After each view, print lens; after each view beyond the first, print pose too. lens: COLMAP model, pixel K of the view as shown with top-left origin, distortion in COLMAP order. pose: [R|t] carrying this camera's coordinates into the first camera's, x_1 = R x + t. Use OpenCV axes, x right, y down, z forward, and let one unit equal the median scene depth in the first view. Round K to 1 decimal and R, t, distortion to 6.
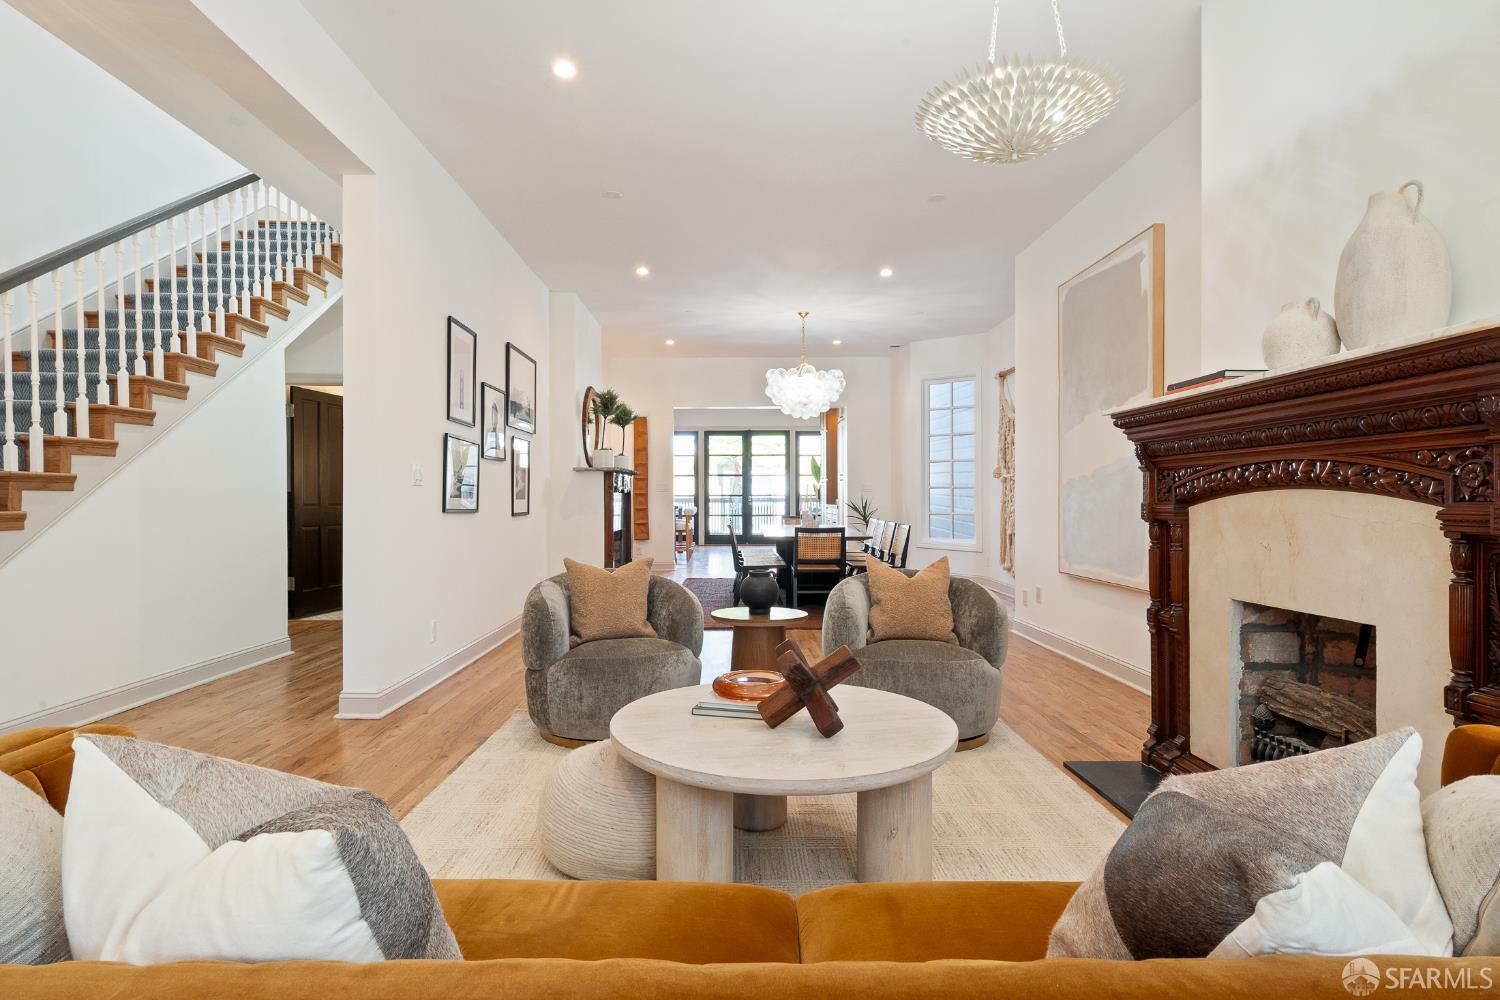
lens RADIAL K [[781.9, 0, 750.0], [0, 781.9, 500.0], [0, 0, 1]] dist [0.003486, 0.000565]
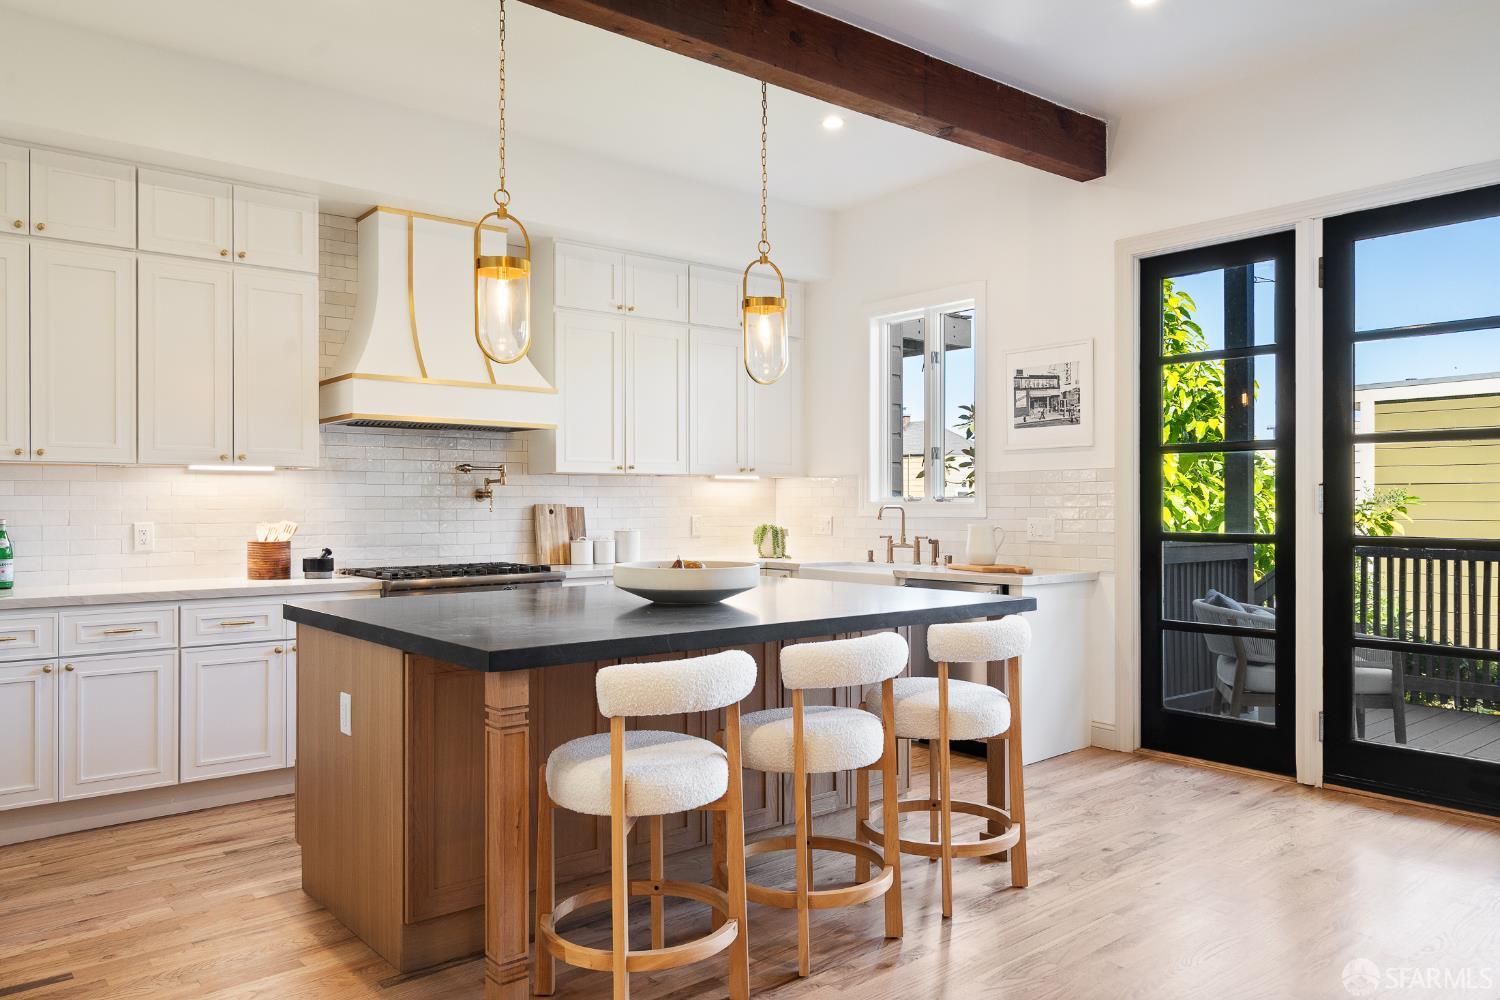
lens RADIAL K [[1063.0, 0, 741.1], [0, 1063.0, 504.6], [0, 0, 1]] dist [0.004900, 0.002033]
pose [[0.615973, 0.004879, -0.787752, 0.134152], [-0.004375, 0.999987, 0.002773, -0.031352], [0.787755, 0.001738, 0.615986, 1.461584]]
